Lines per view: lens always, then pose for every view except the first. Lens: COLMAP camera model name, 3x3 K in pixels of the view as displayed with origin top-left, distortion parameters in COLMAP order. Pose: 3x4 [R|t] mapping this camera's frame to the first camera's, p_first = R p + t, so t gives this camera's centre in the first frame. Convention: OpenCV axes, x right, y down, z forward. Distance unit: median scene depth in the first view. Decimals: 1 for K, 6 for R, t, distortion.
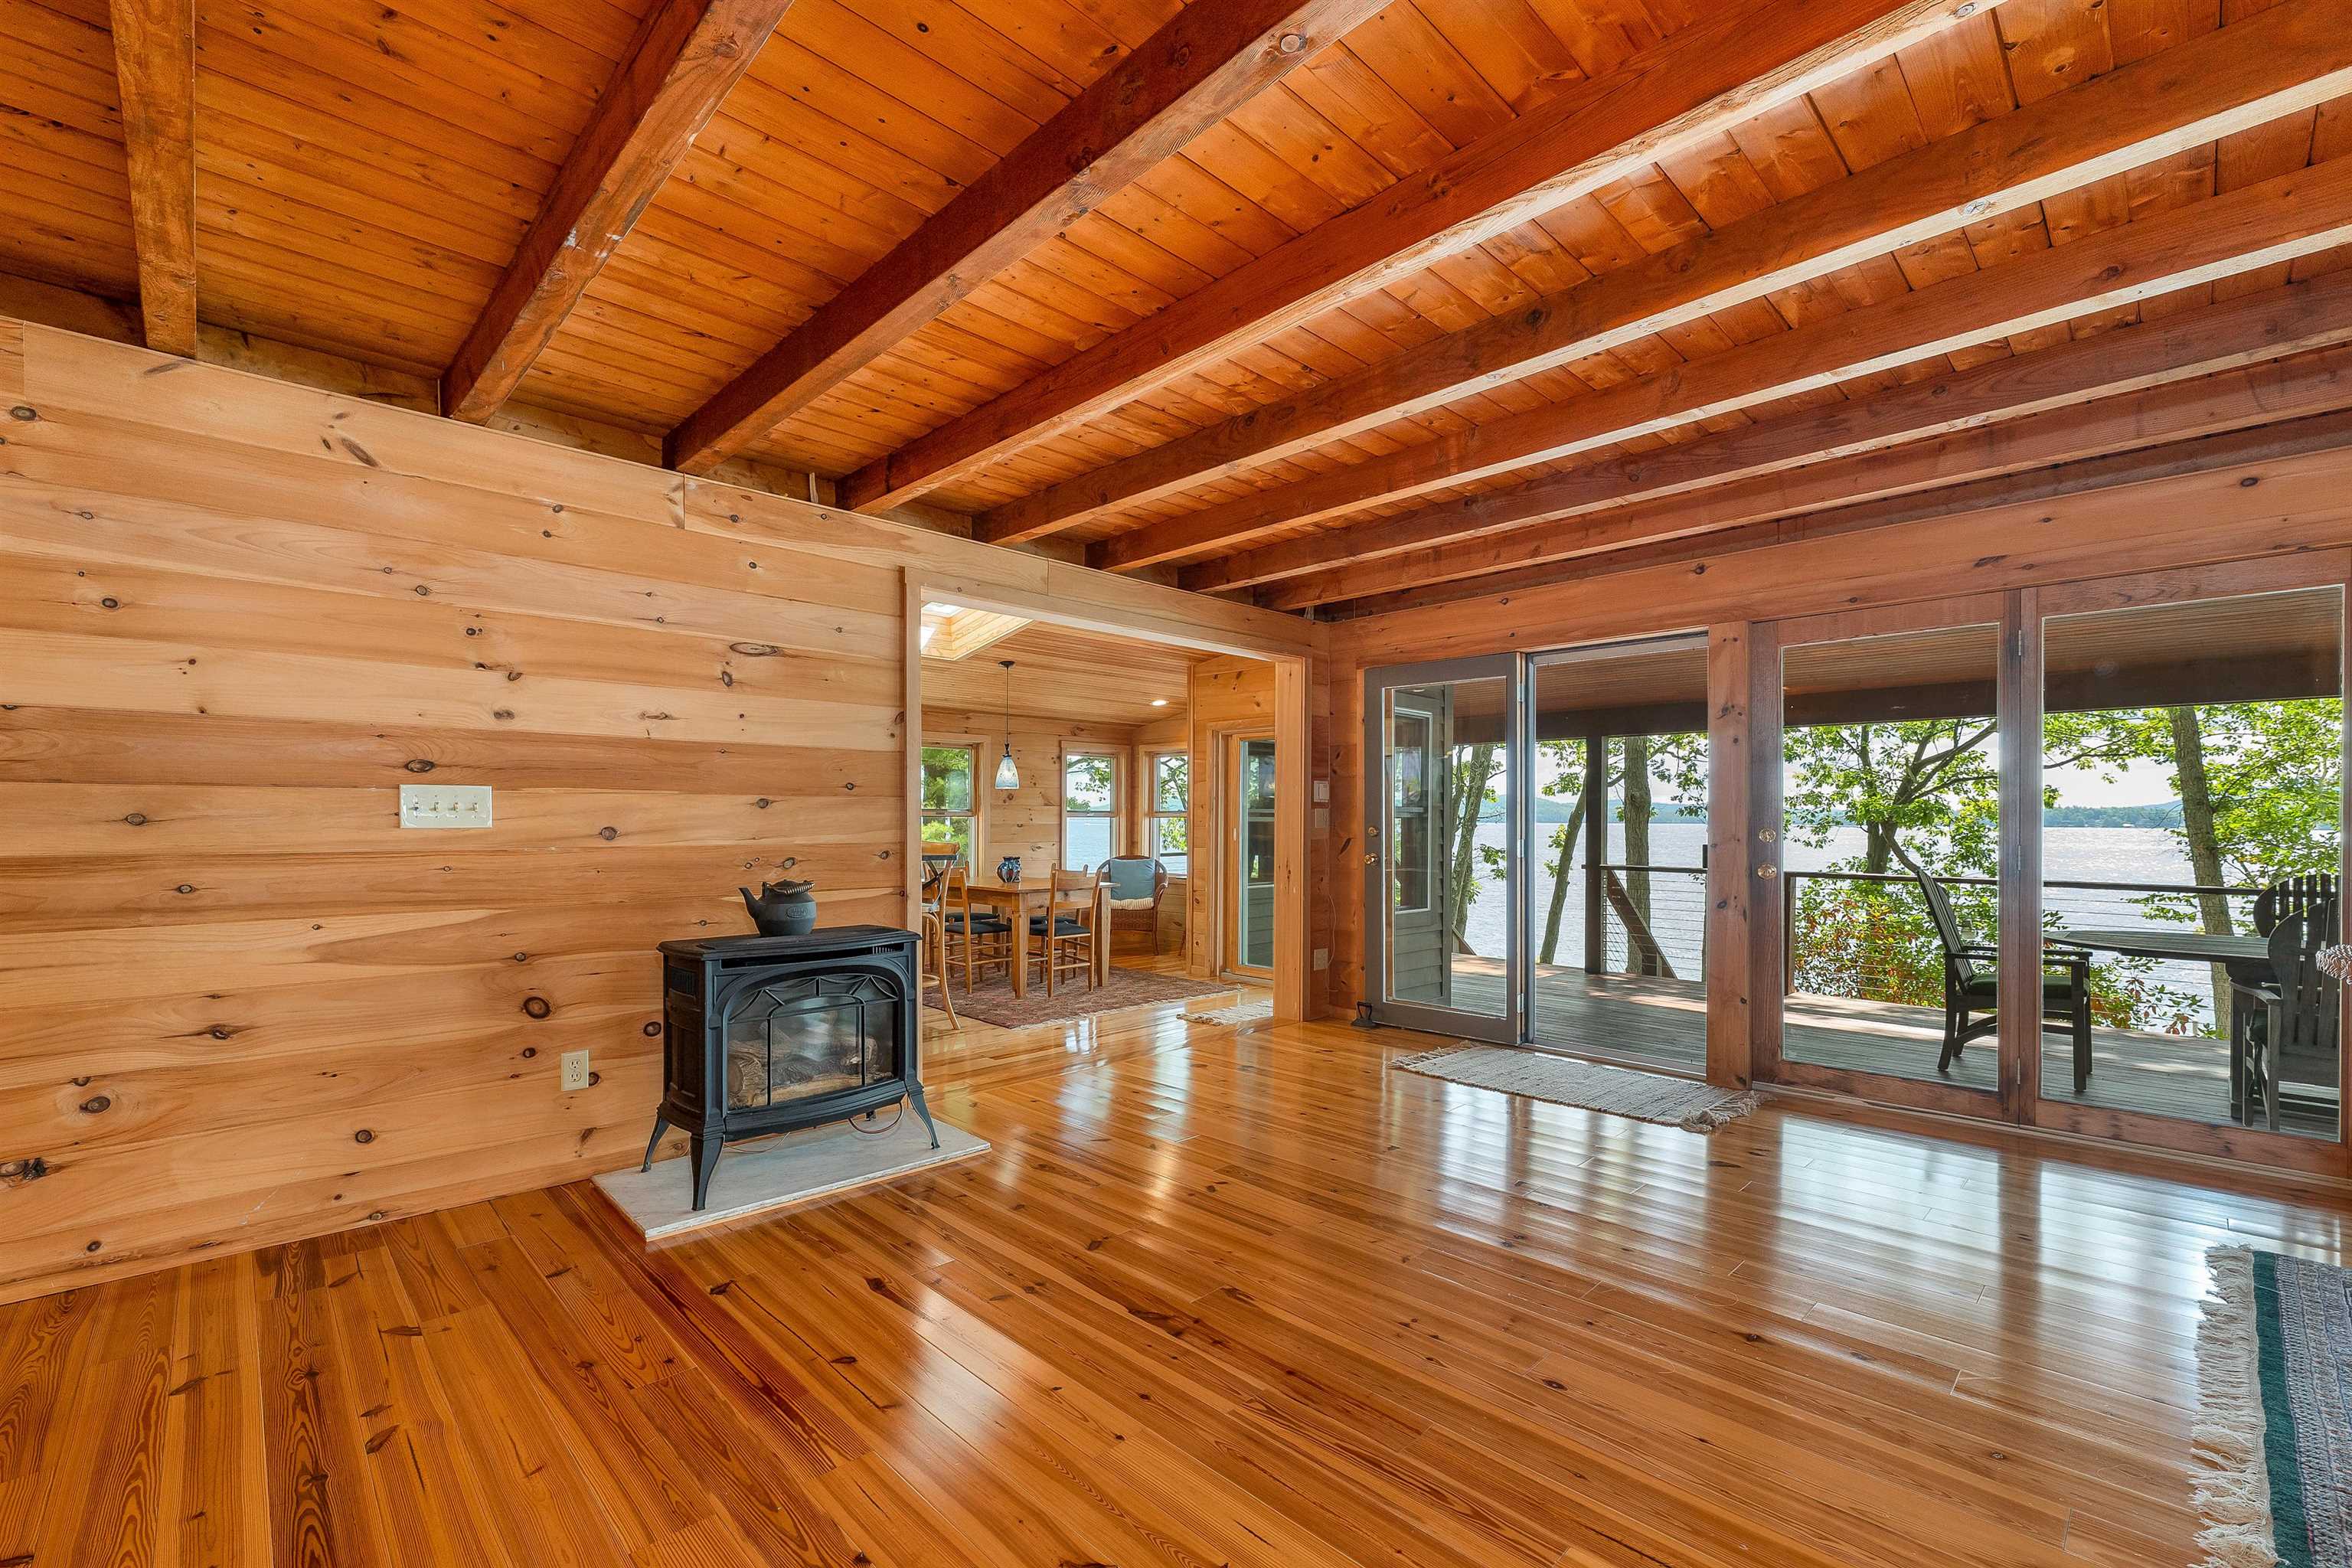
lens RADIAL K [[996.7, 0, 1171.3], [0, 996.7, 827.0], [0, 0, 1]] dist [-0.002125, -0.000414]
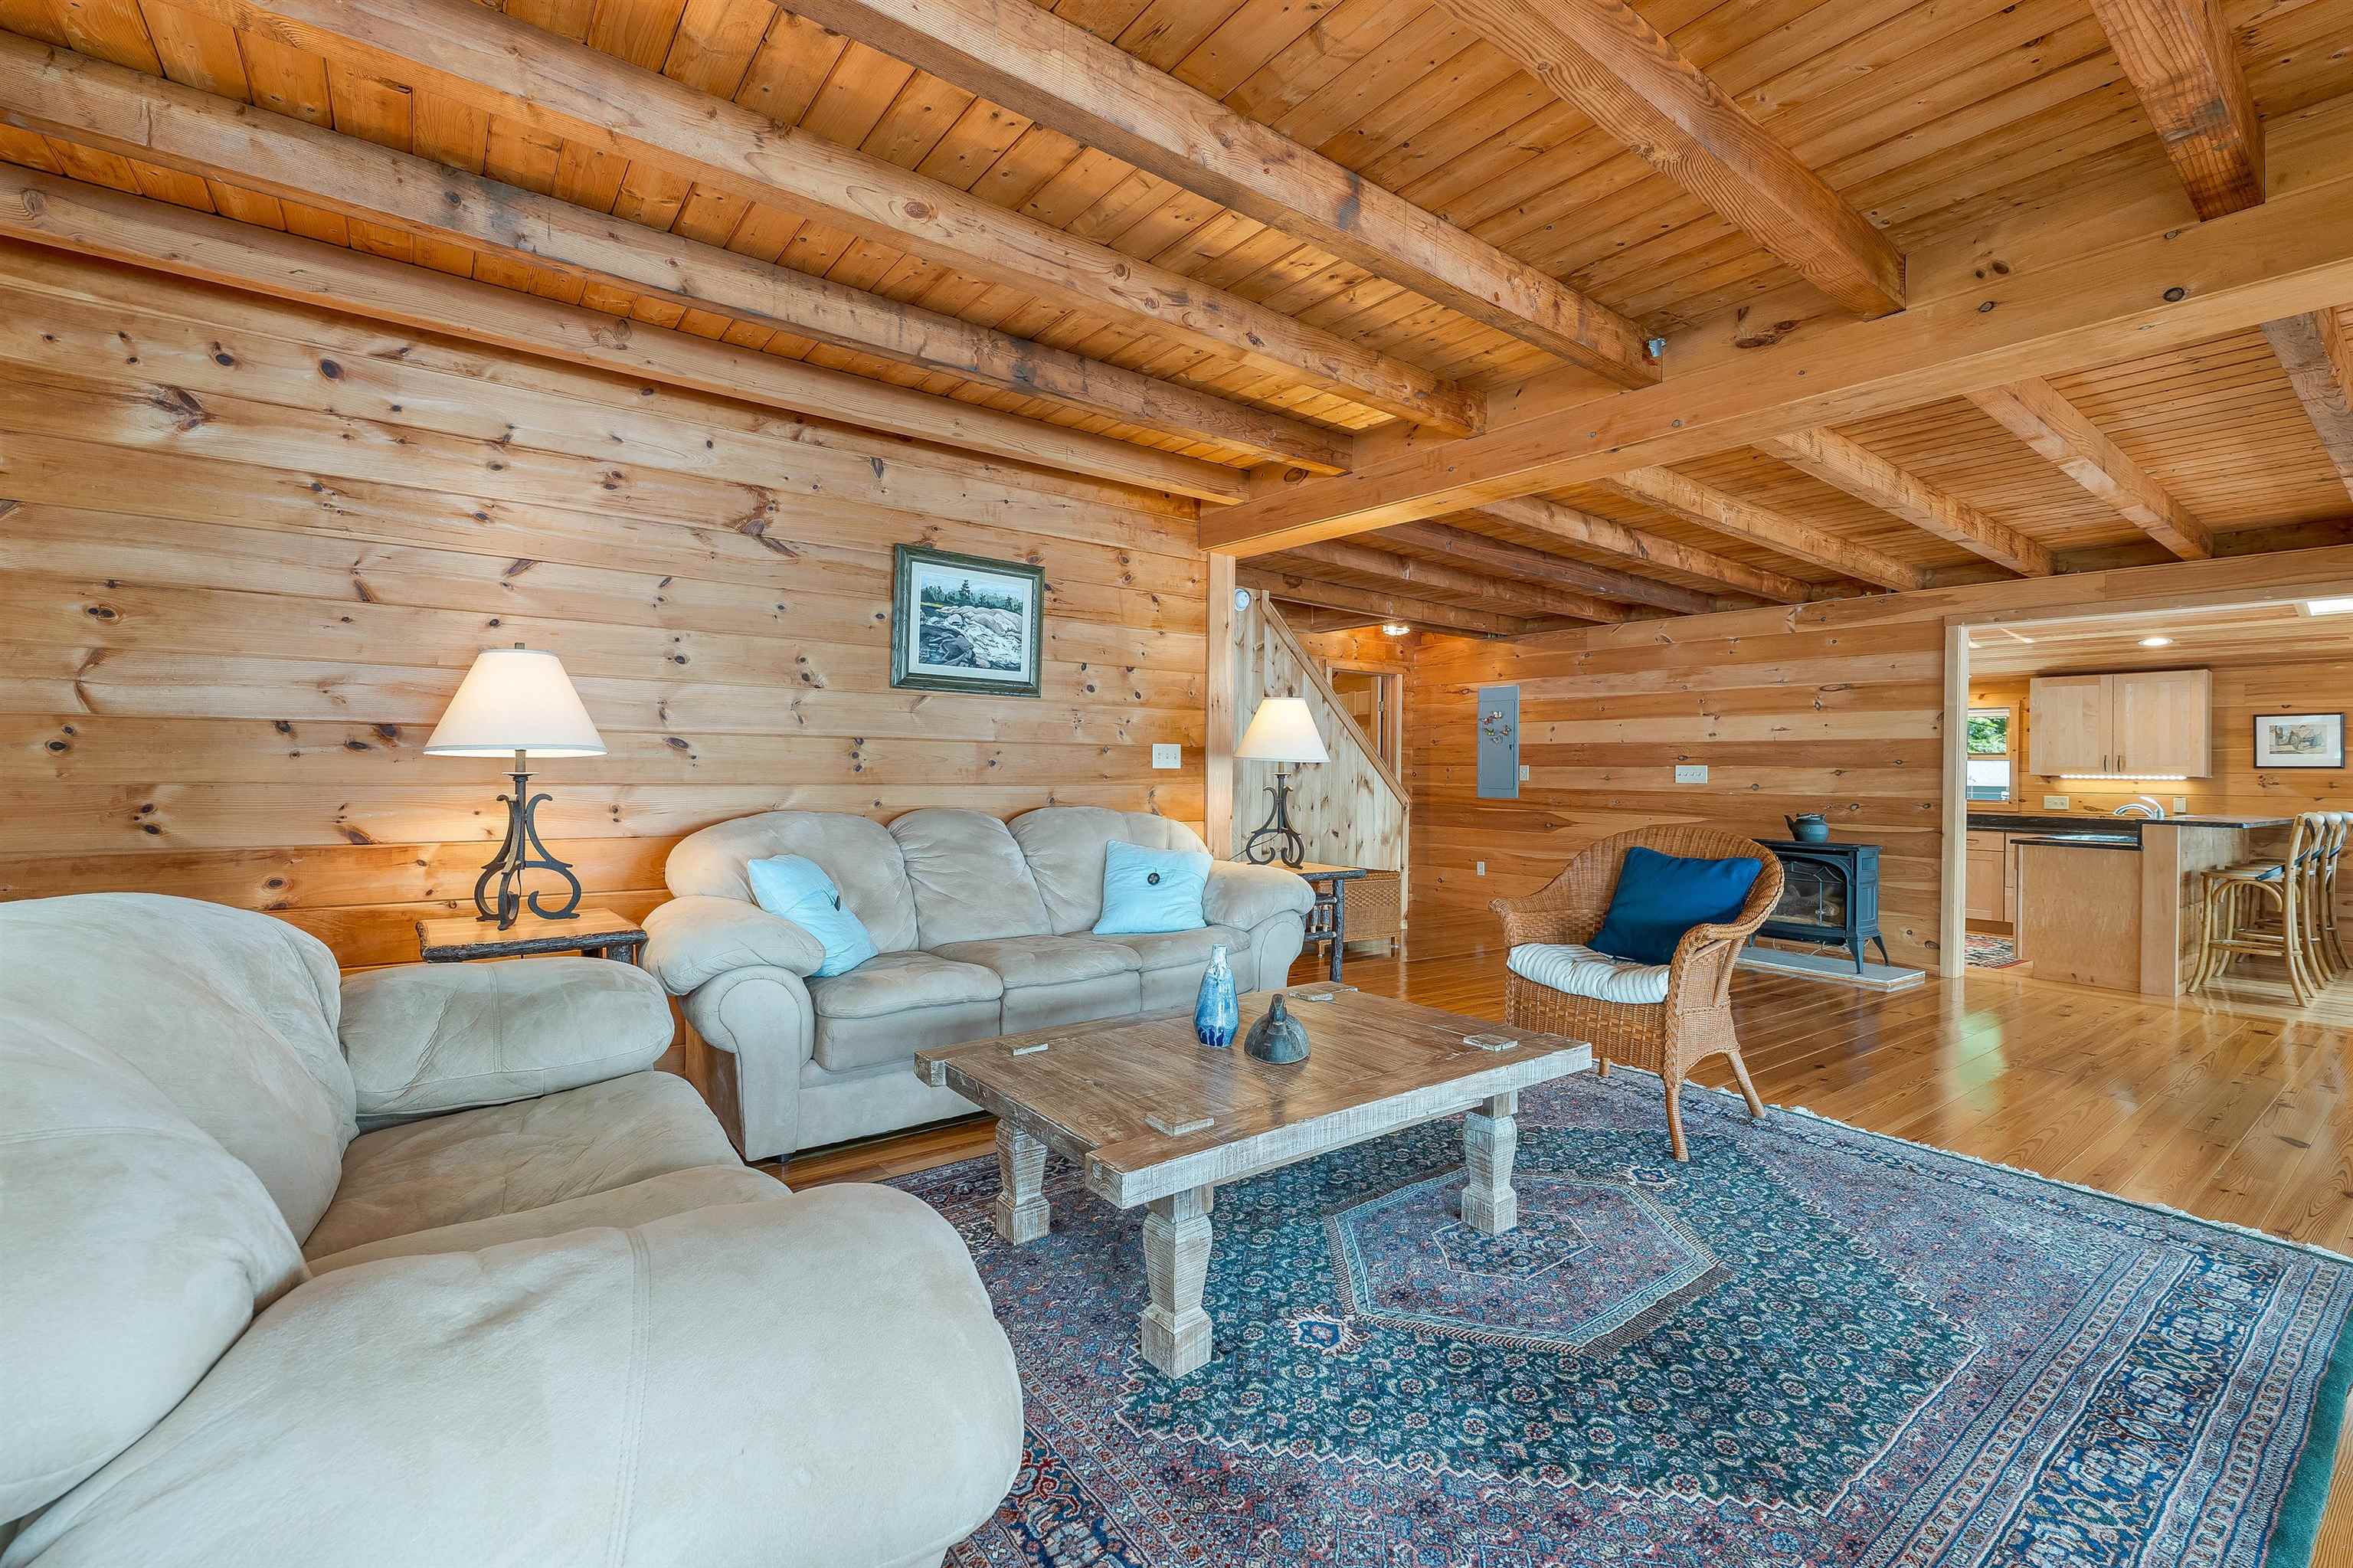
lens RADIAL K [[1037.3, 0, 1176.8], [0, 1037.3, 713.7], [0, 0, 1]] dist [0.029590, -0.009191]
pose [[-0.095963, -0.058323, -0.993675, 1.758547], [-0.018393, 0.998215, -0.056813, -0.000034], [0.995215, 0.012824, -0.096864, -0.008739]]
